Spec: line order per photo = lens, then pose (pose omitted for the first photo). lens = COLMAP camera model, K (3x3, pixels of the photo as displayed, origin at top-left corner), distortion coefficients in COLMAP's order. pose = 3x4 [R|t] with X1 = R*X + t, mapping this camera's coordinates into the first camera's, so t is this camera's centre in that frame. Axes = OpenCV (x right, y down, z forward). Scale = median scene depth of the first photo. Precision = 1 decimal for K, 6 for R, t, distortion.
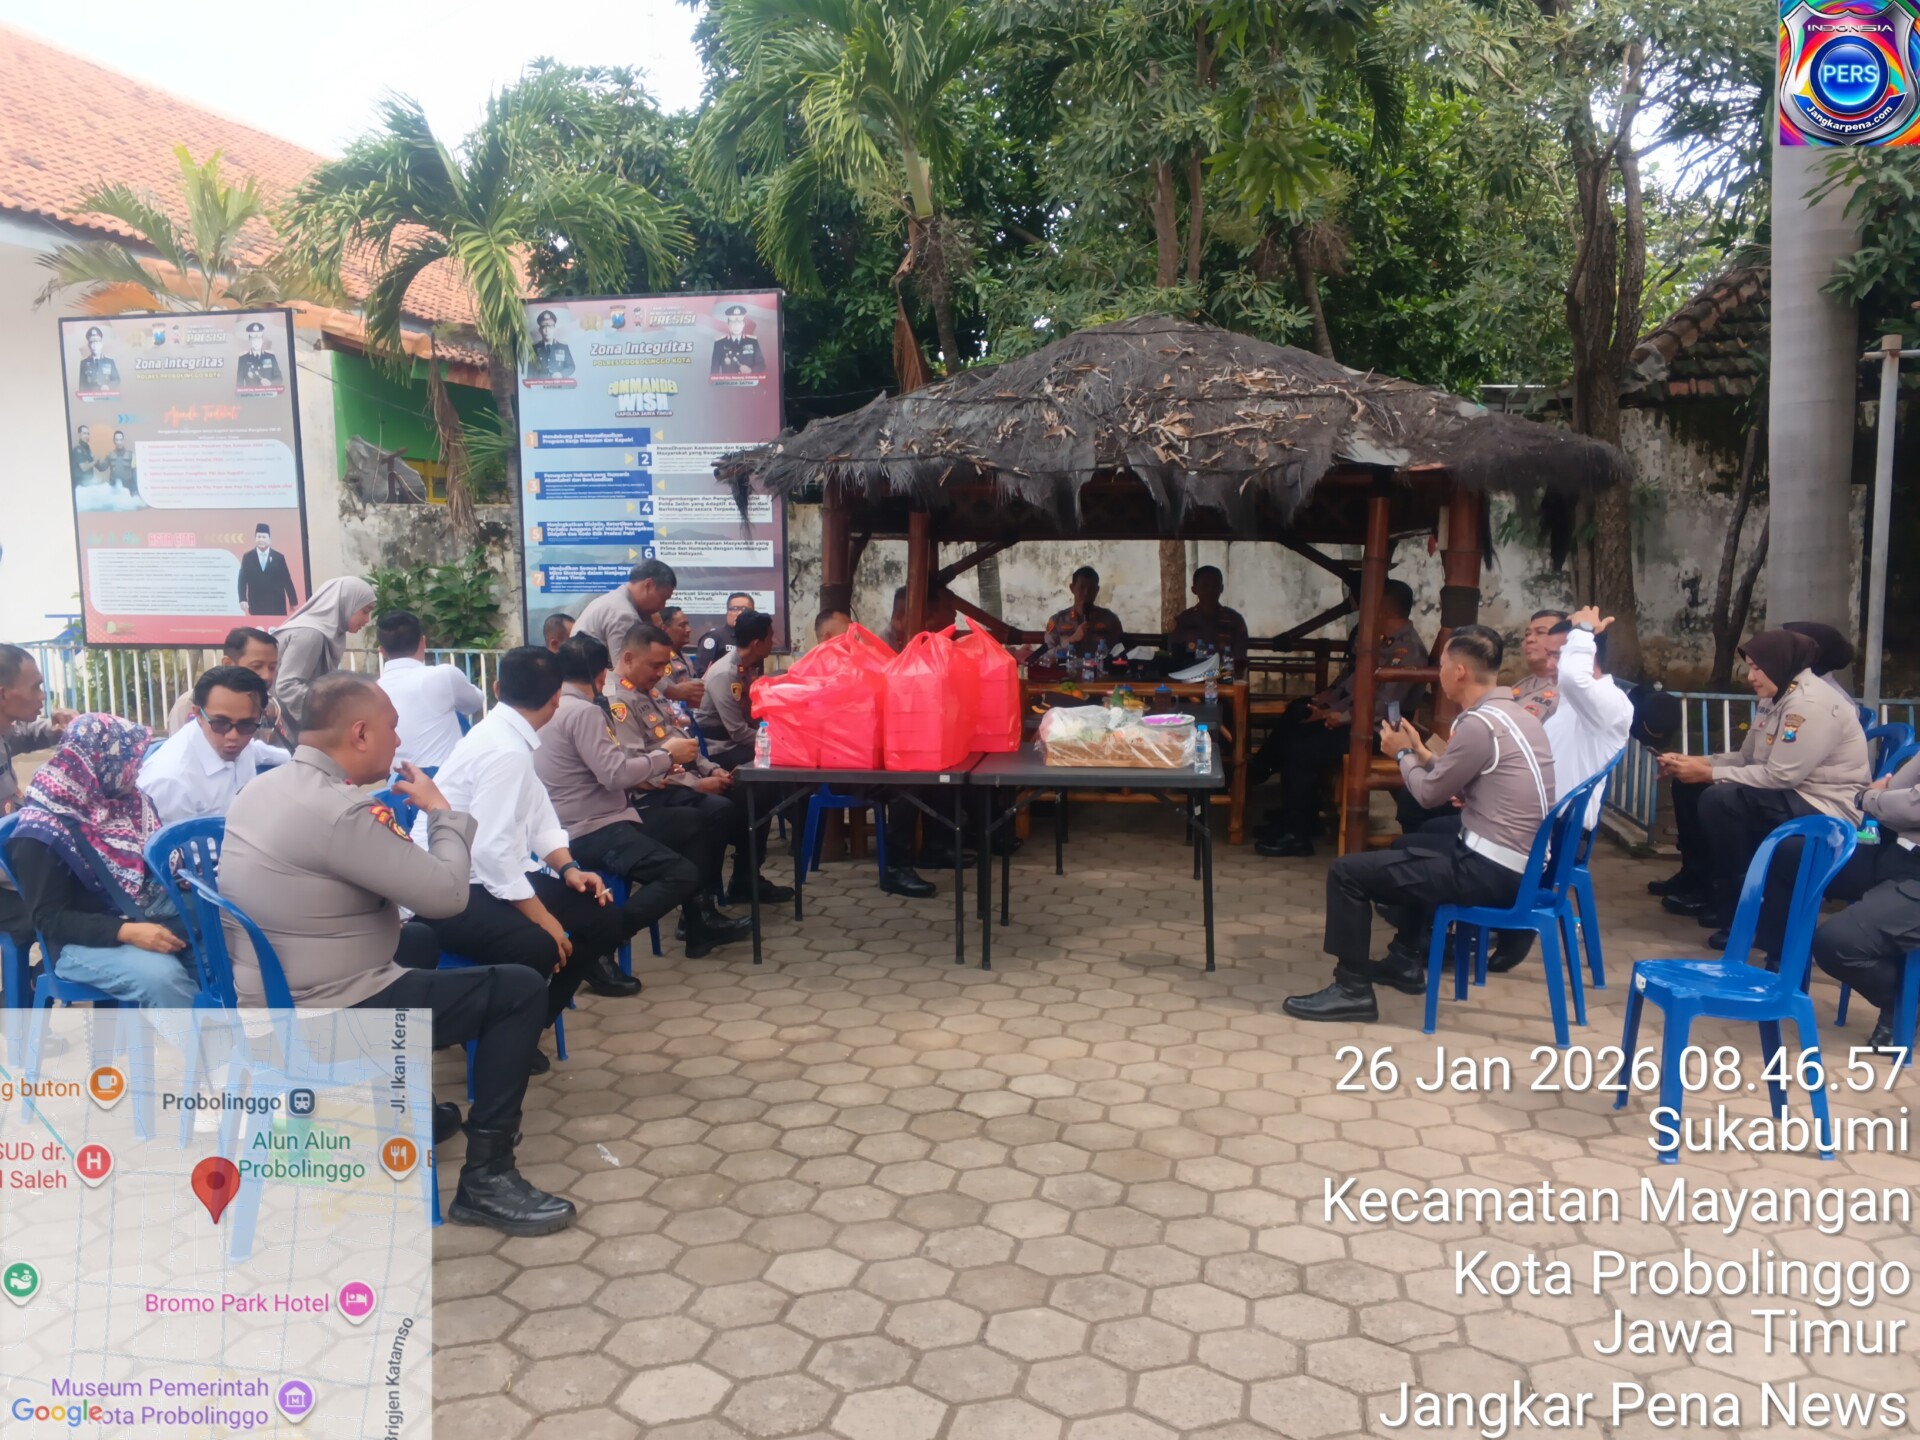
lens RADIAL K [[1432.3, 0, 1019.3], [0, 1432.3, 754.4], [0, 0, 1]] dist [0.090270, -0.156563]
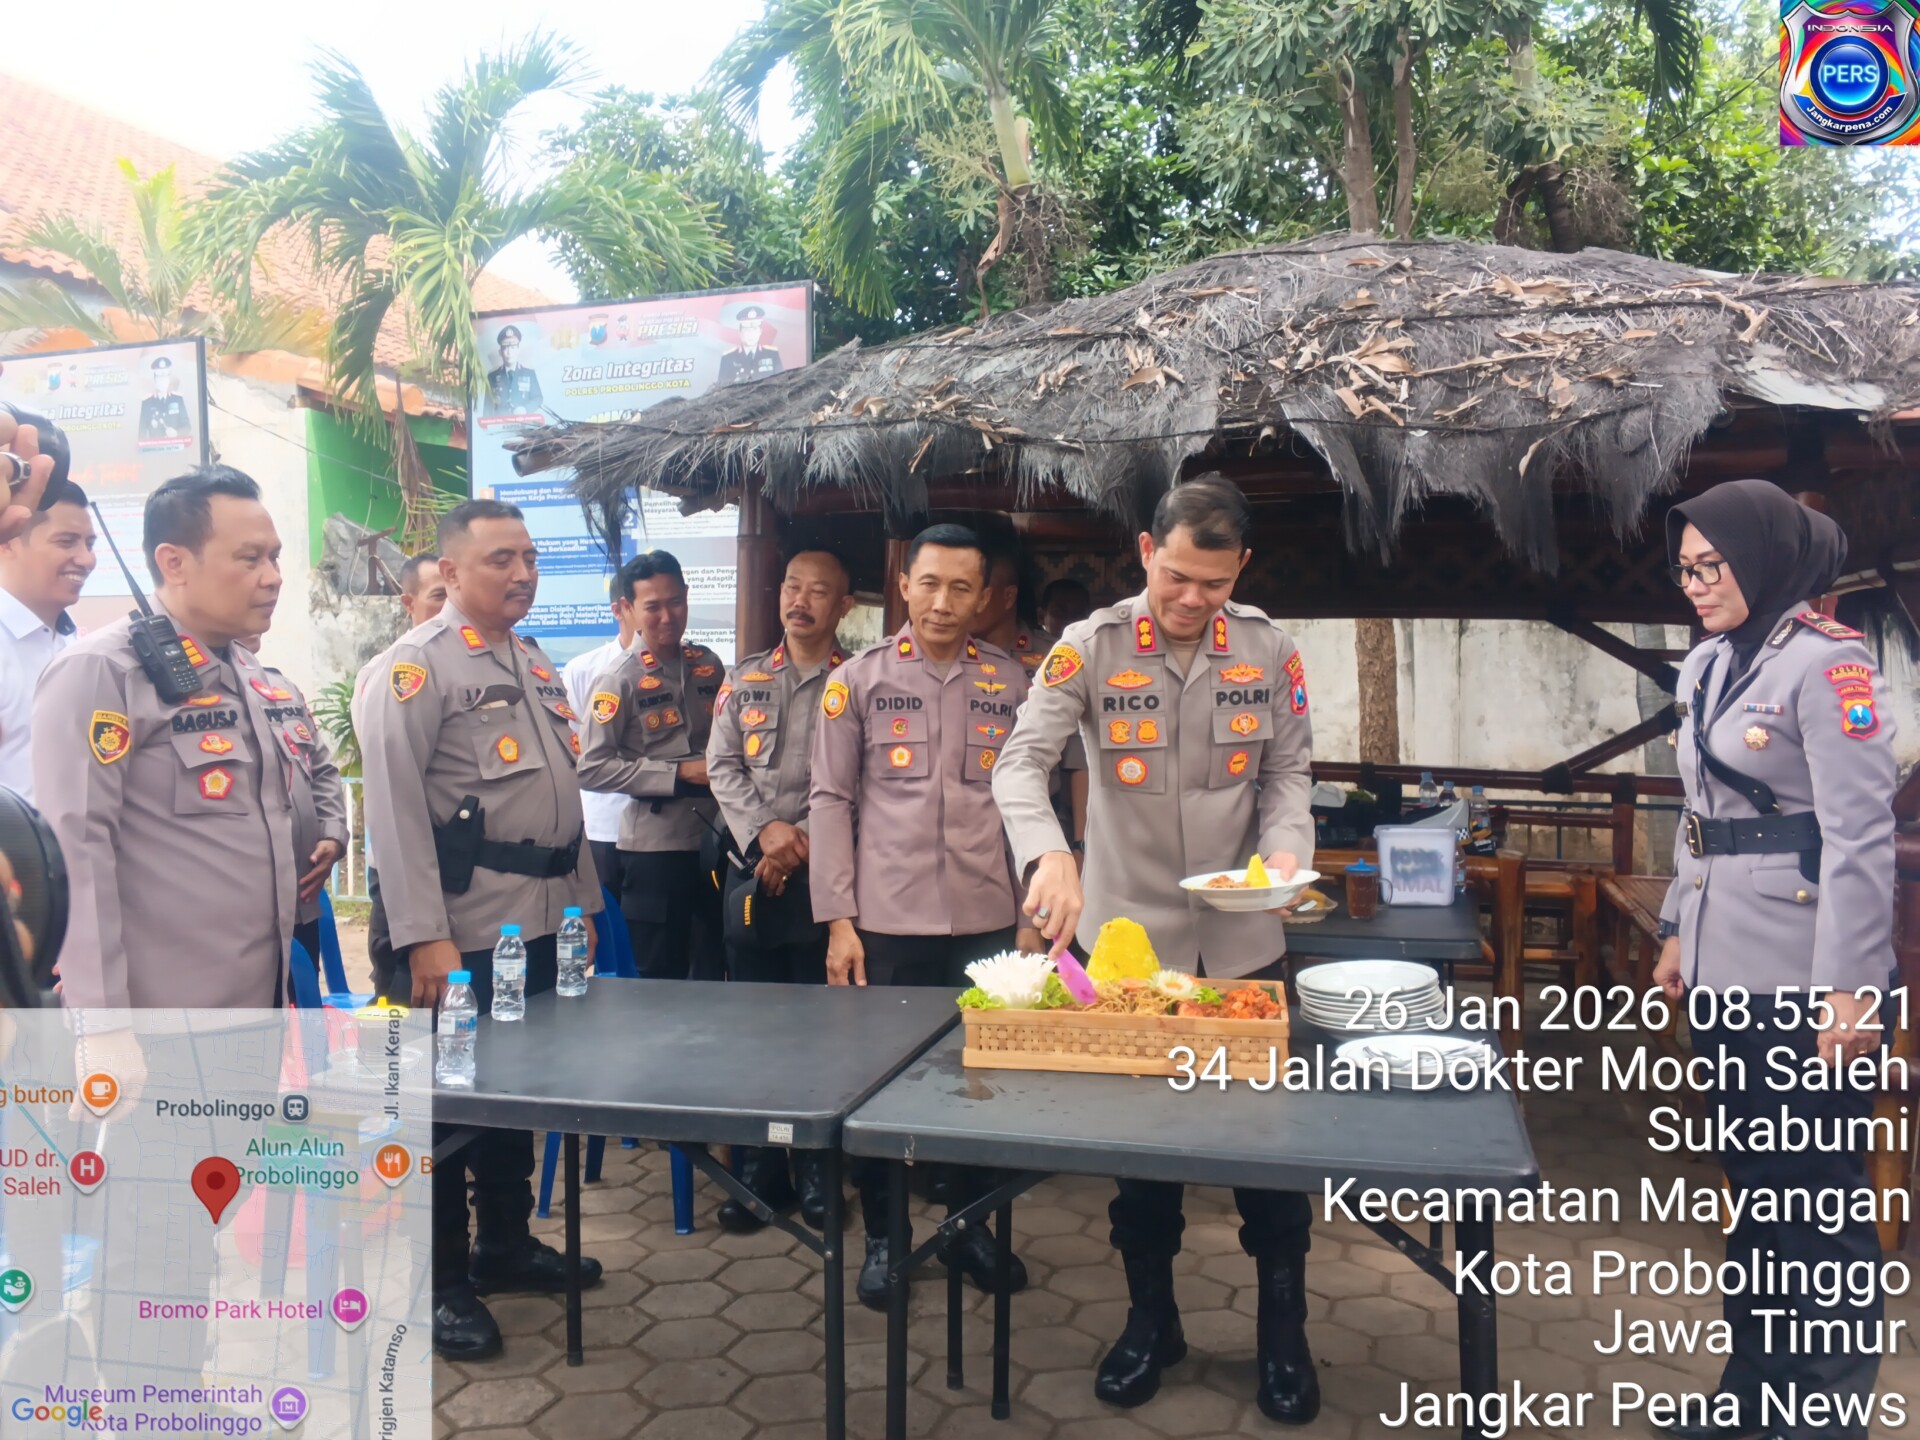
lens RADIAL K [[1531.3, 0, 996.3], [0, 1531.3, 718.5], [0, 0, 1]] dist [0.043164, -0.109513]
pose [[0.990655, 0.003239, -0.136351, 0.031914], [-0.018548, 0.993630, -0.111153, -0.025042], [0.135122, 0.112644, 0.984405, 0.303984]]
